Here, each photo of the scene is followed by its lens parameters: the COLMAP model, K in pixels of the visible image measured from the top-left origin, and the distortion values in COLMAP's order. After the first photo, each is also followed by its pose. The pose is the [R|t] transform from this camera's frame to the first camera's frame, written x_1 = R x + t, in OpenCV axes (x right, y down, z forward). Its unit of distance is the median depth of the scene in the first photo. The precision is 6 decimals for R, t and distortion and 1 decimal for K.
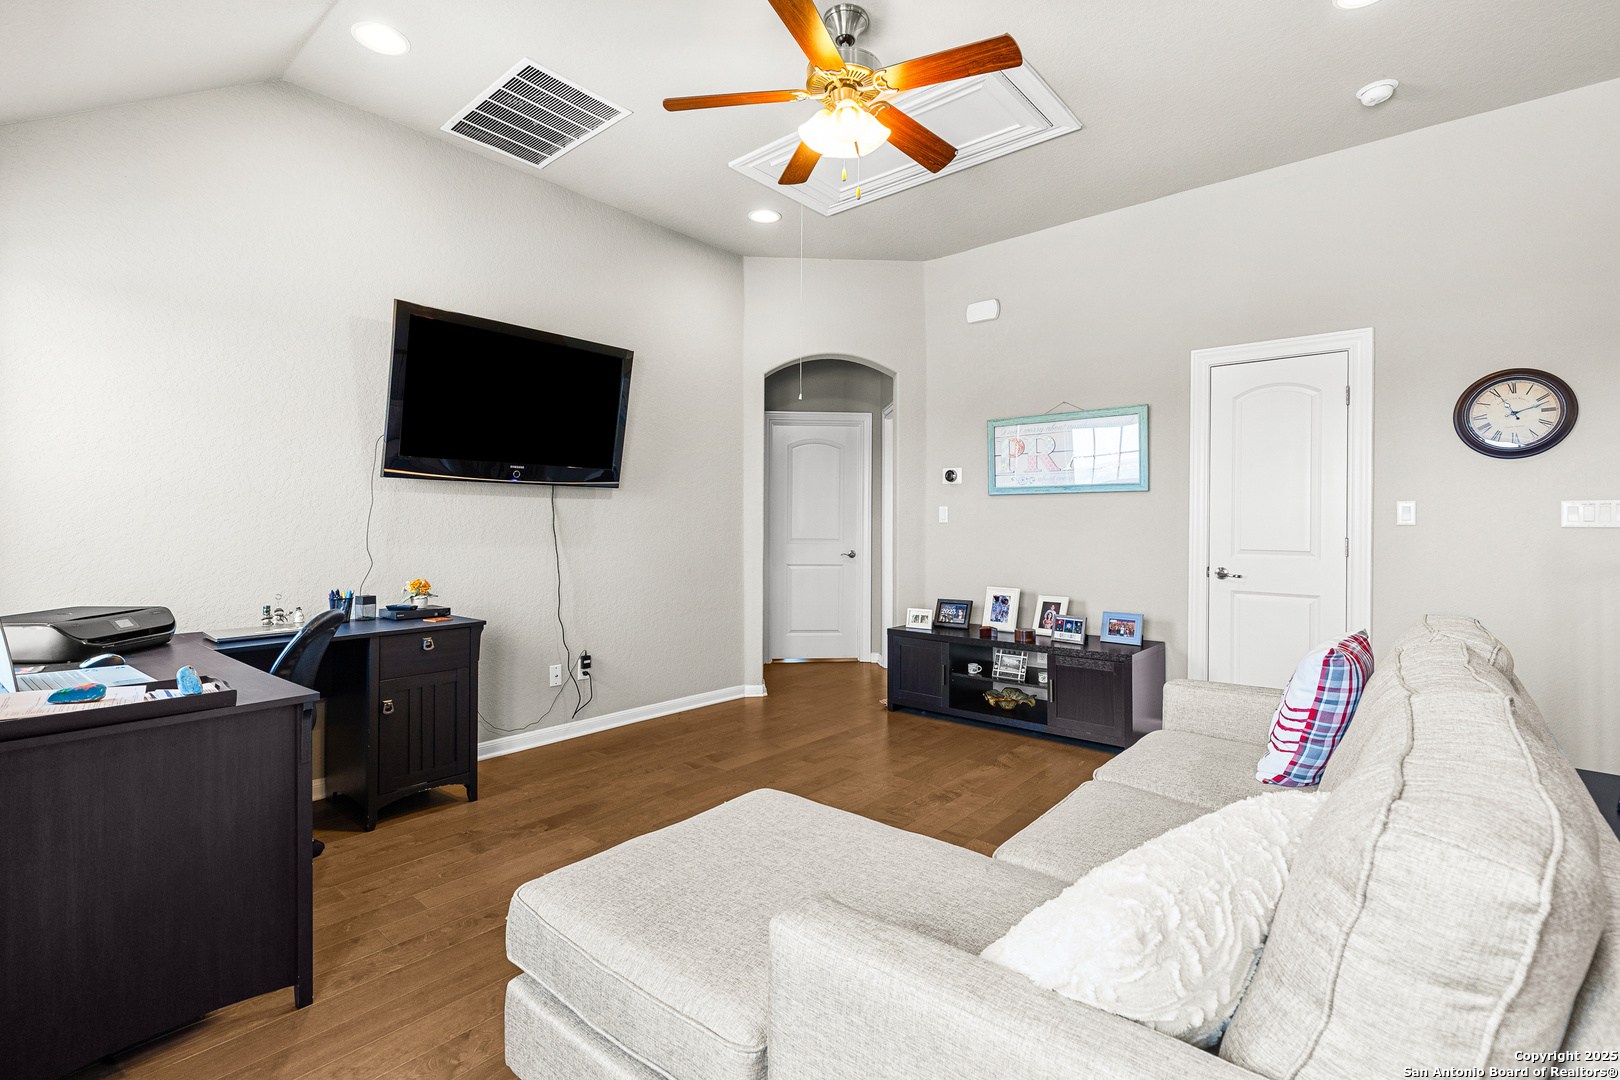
lens RADIAL K [[734.6, 0, 815.5], [0, 734.6, 528.8], [0, 0, 1]] dist [0.008986, -0.001423]
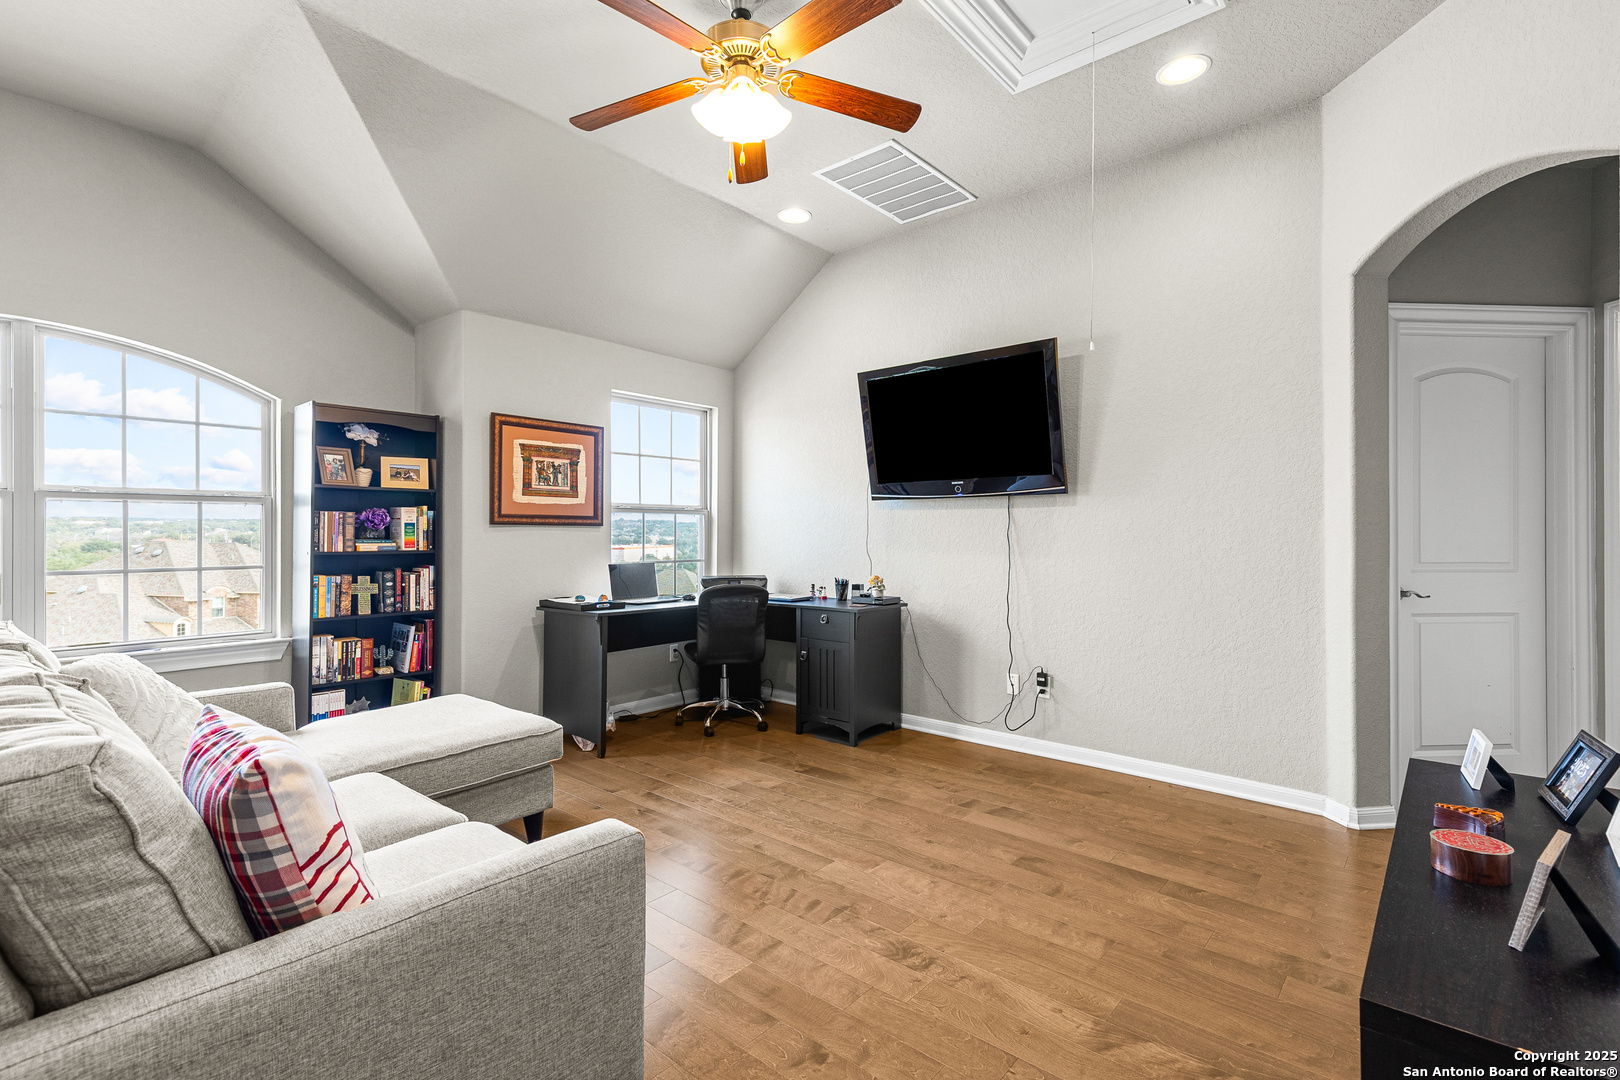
lens RADIAL K [[734.6, 0, 816.7], [0, 734.6, 538.1], [0, 0, 1]] dist [0.008986, -0.001423]
pose [[0.001048, 0.002529, -0.999996, 0.724451], [-0.004140, 0.999988, 0.002525, -0.002323], [0.999991, 0.004137, 0.001058, 0.810610]]
